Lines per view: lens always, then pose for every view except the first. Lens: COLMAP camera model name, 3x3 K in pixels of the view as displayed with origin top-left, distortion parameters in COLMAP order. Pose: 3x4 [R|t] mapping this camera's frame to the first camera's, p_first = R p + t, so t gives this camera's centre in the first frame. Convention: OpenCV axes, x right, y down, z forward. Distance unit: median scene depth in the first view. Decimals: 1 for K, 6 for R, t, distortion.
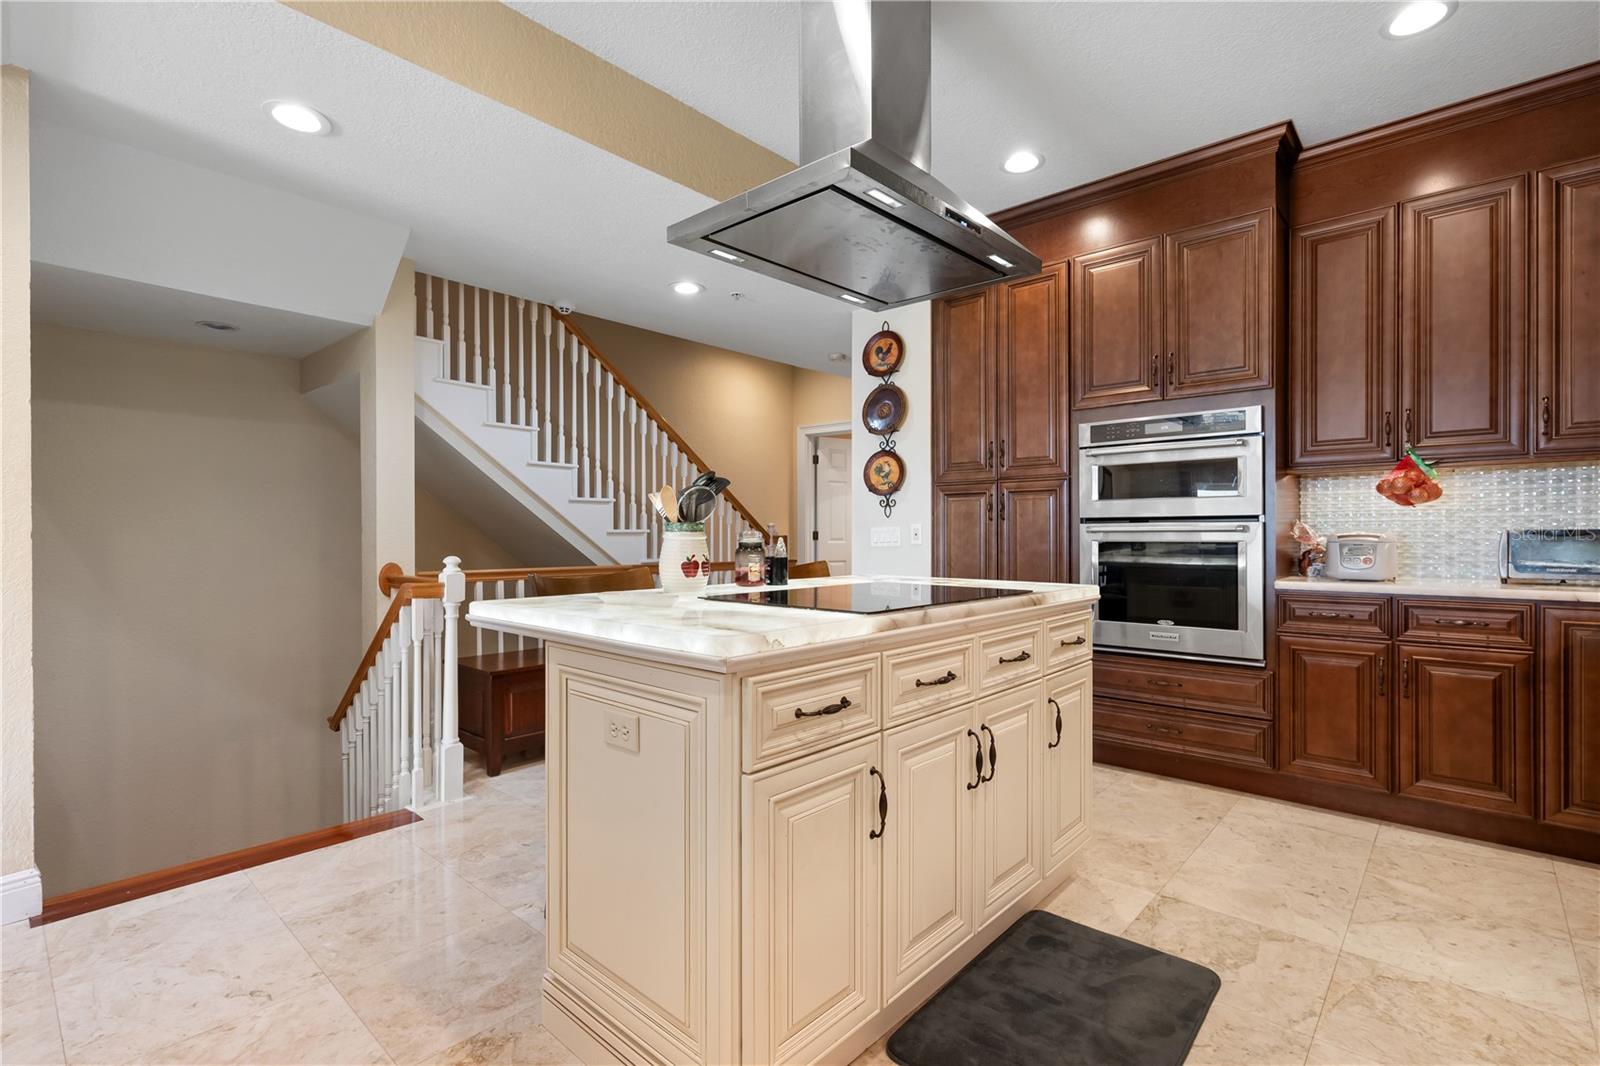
lens RADIAL K [[742.8, 0, 806.7], [0, 742.8, 536.7], [0, 0, 1]] dist [0.021360, -0.015573]
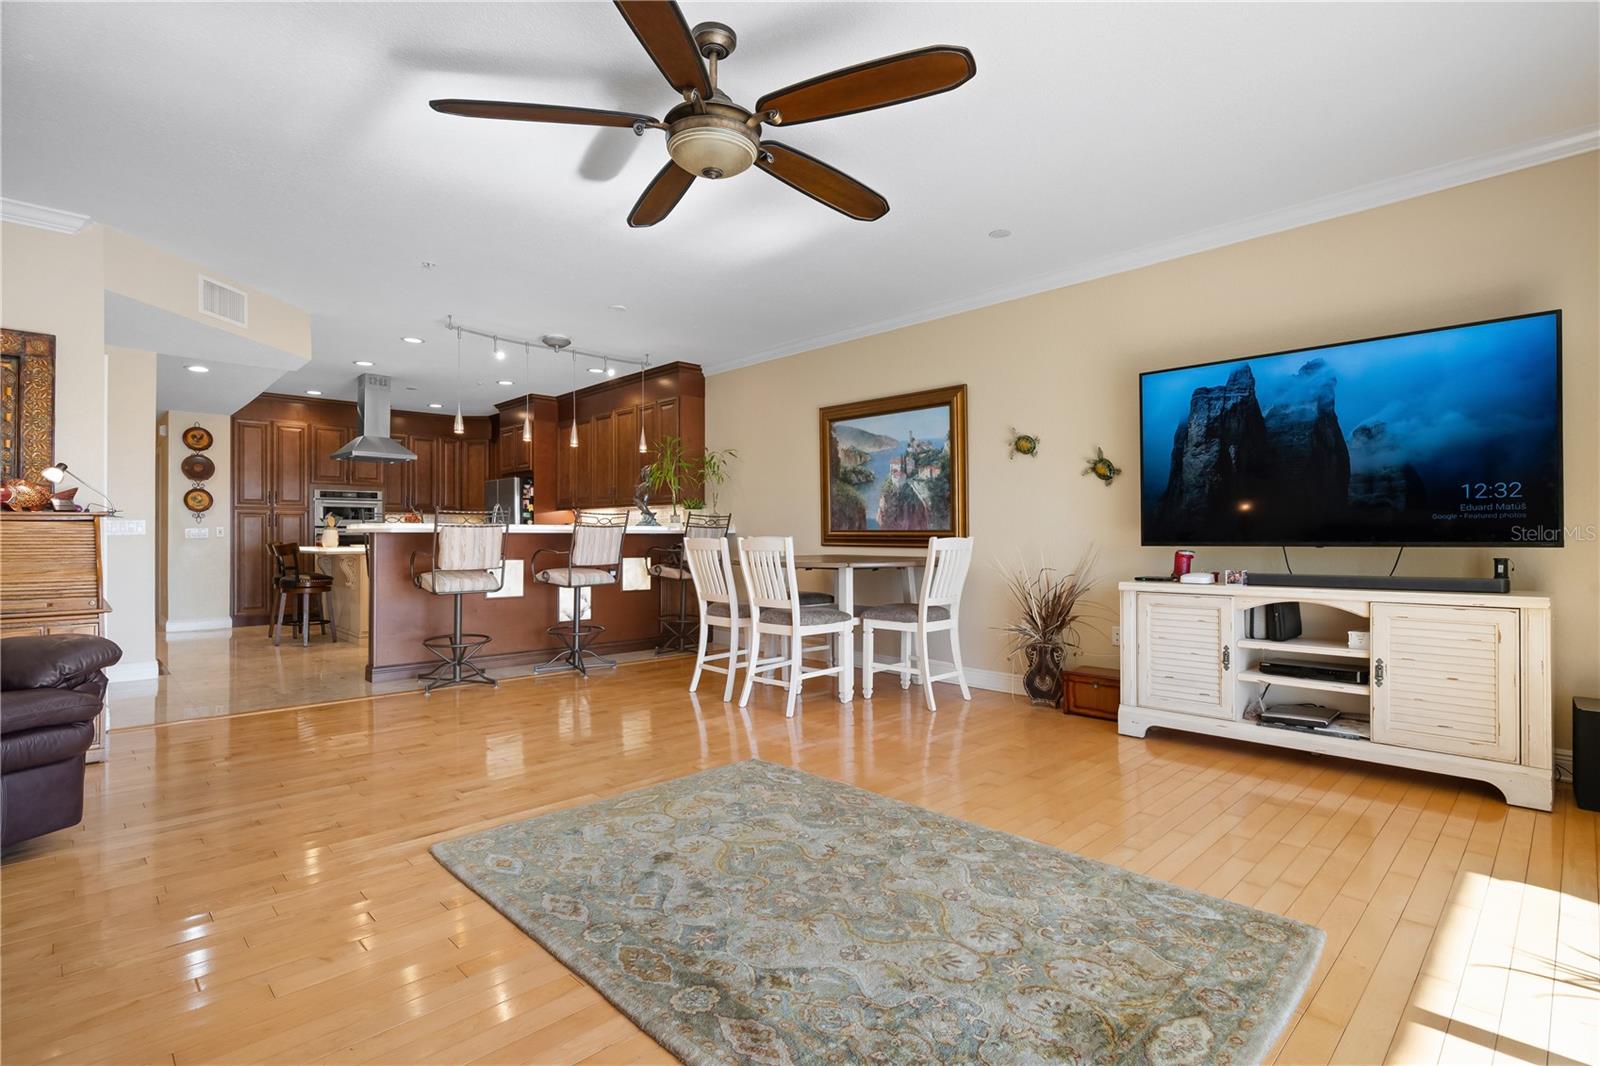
lens RADIAL K [[767.3, 0, 801.2], [0, 767.3, 532.7], [0, 0, 1]] dist [-0.001222, -0.000419]
pose [[0.076566, 0.006428, 0.997044, -2.155293], [0.007307, 0.999949, -0.007008, 0.029063], [-0.997038, 0.007821, 0.076515, -0.875965]]
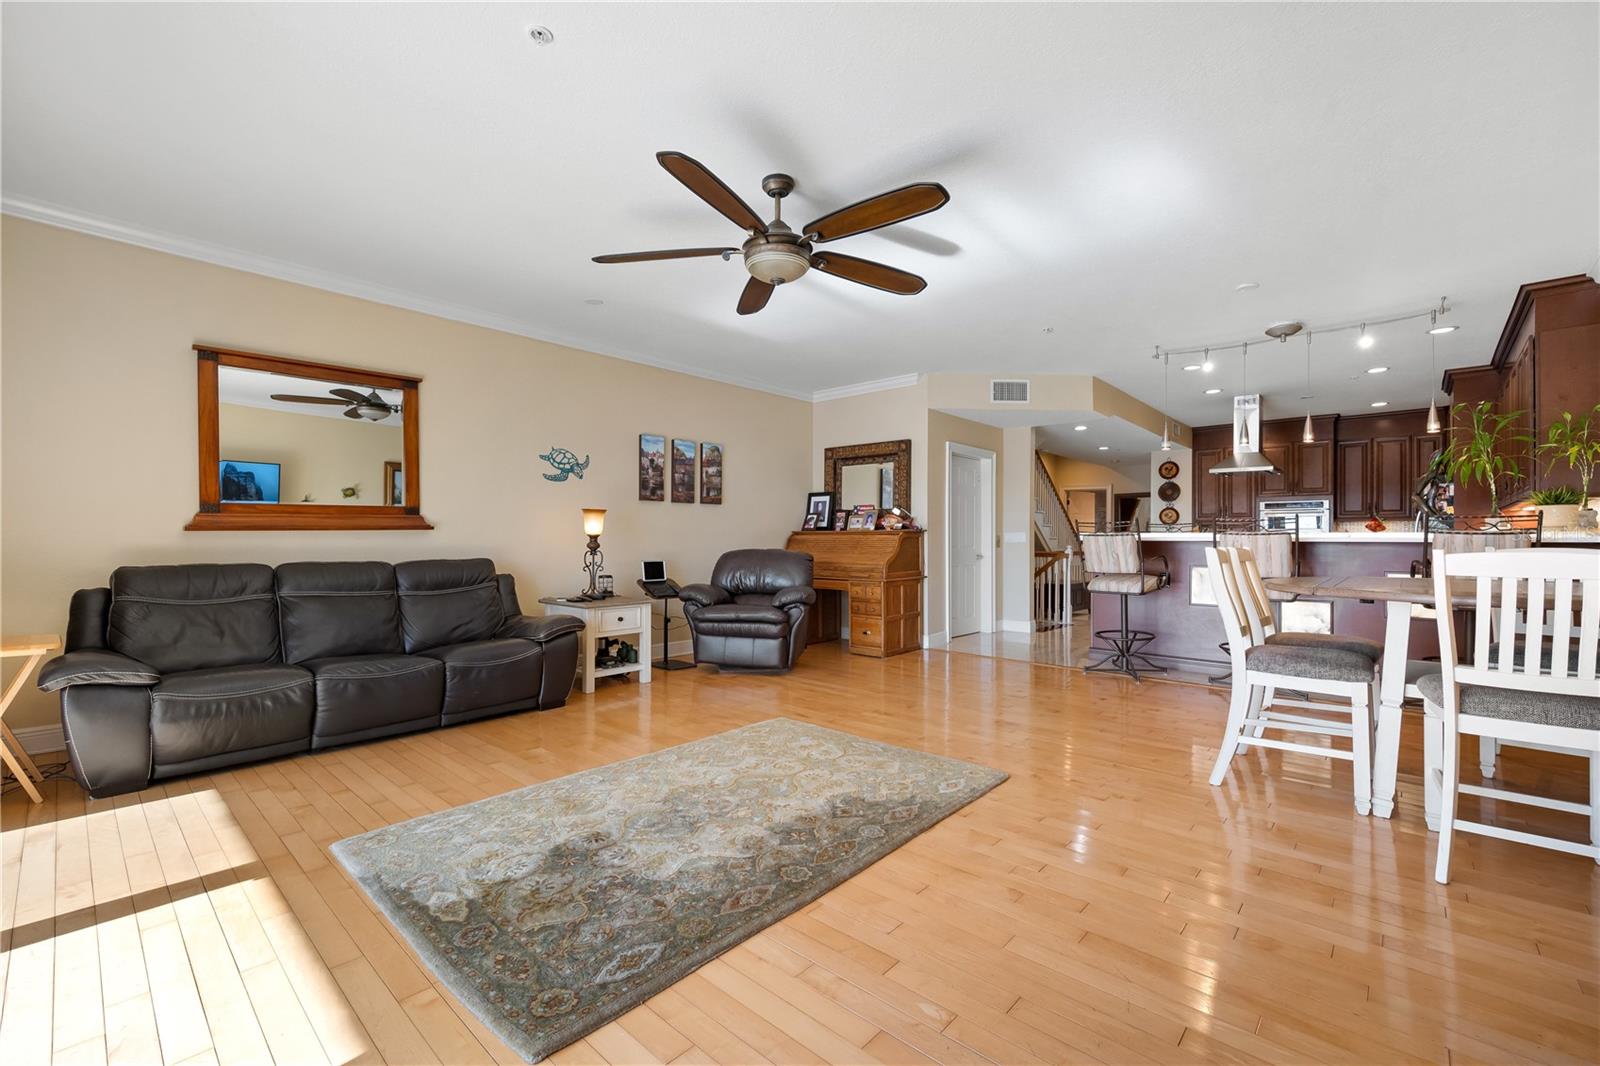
lens RADIAL K [[672.2, 0, 807.4], [0, 672.2, 533.6], [0, 0, 1]] dist [-0.000343, 0.000488]
pose [[0.999948, 0.007916, -0.006355, -1.380241], [-0.008030, 0.999806, -0.017996, 0.030853], [0.006211, 0.018046, 0.999818, -1.622219]]
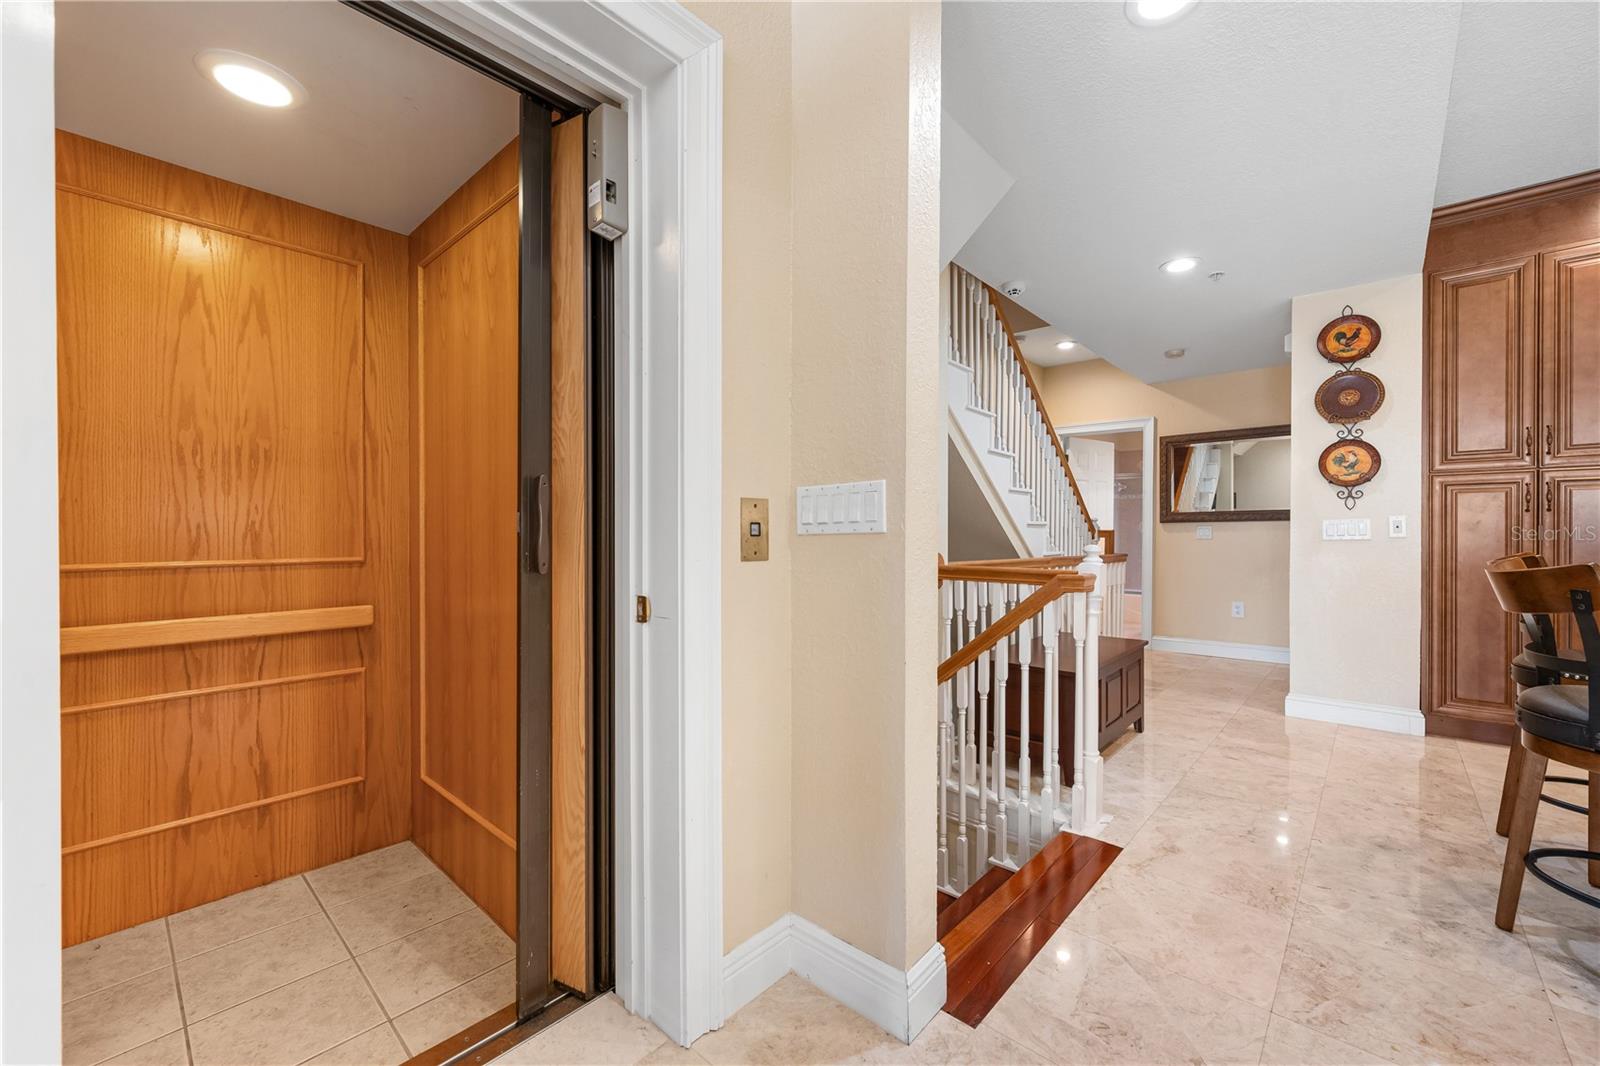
lens RADIAL K [[639.3, 0, 802.8], [0, 639.3, 534.9], [0, 0, 1]] dist [0.000919, 0.000202]
pose [[0.999965, 0.005822, -0.005950, -0.725636], [-0.005846, 0.999975, -0.004017, 0.017556], [0.005927, 0.004051, 0.999974, 0.208606]]
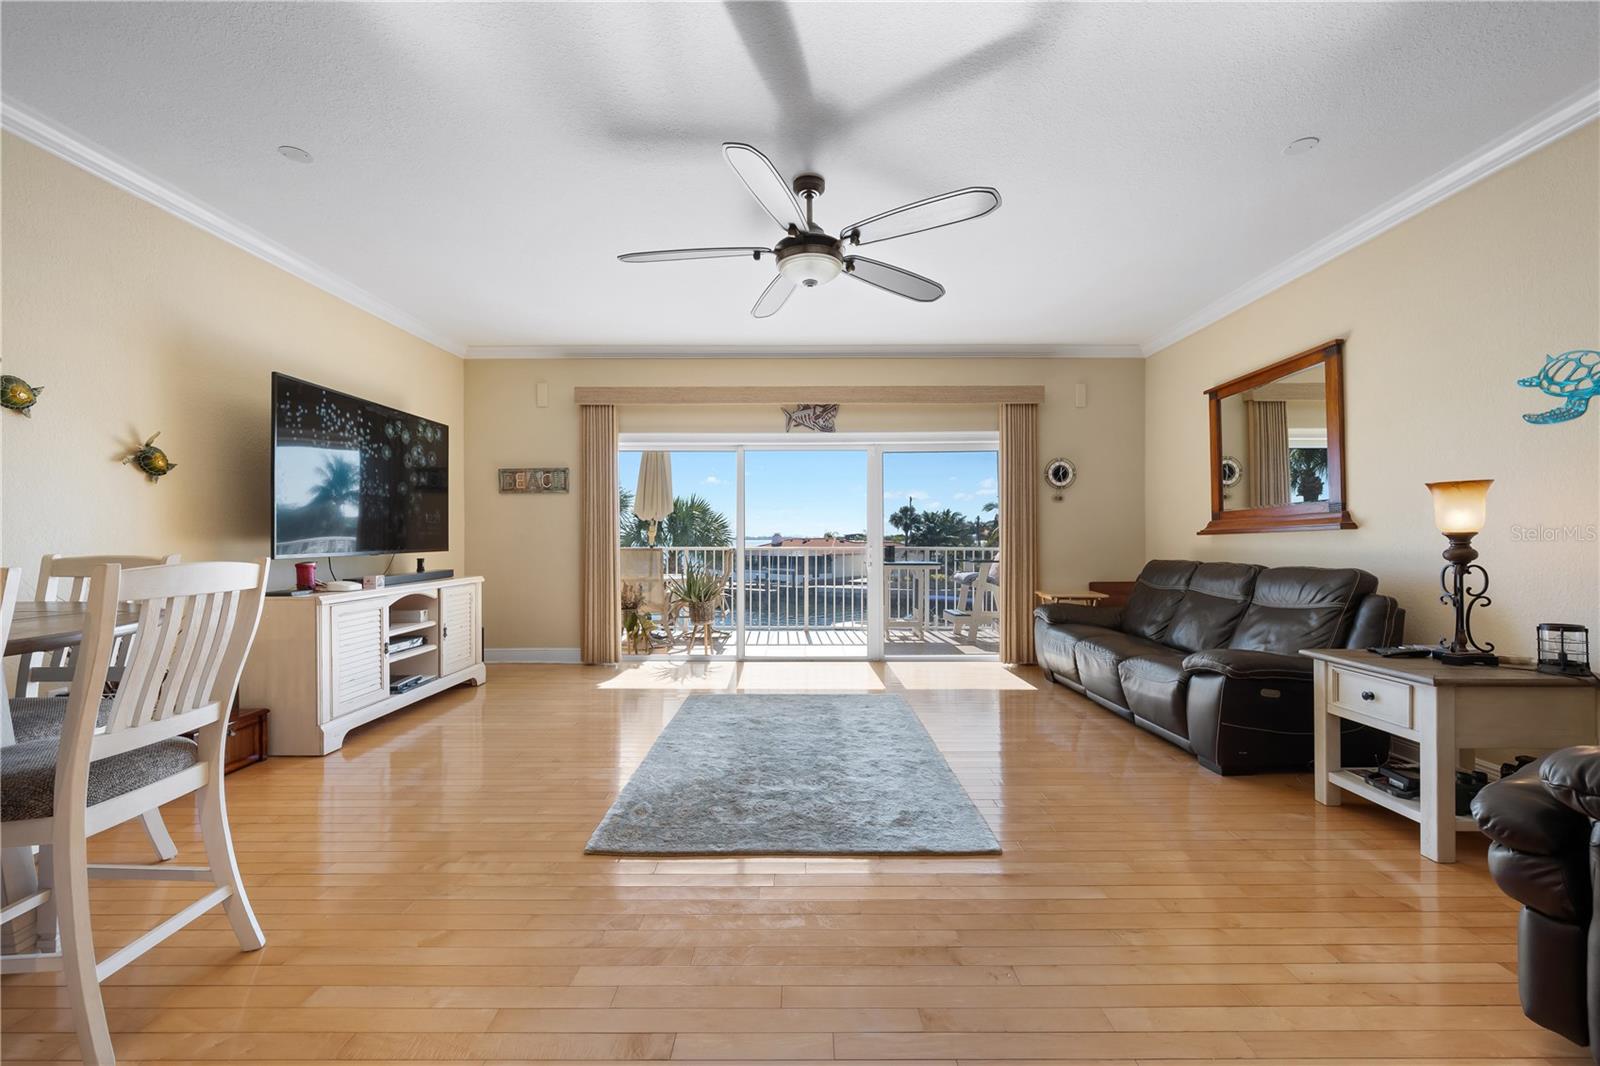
lens RADIAL K [[654.9, 0, 803.2], [0, 654.9, 536.3], [0, 0, 1]] dist [0.000721, 0.000024]
pose [[-0.750957, 0.003905, -0.660340, -0.846537], [0.002200, 0.999992, 0.003411, 0.010406], [0.660348, 0.001109, -0.750959, -0.090577]]
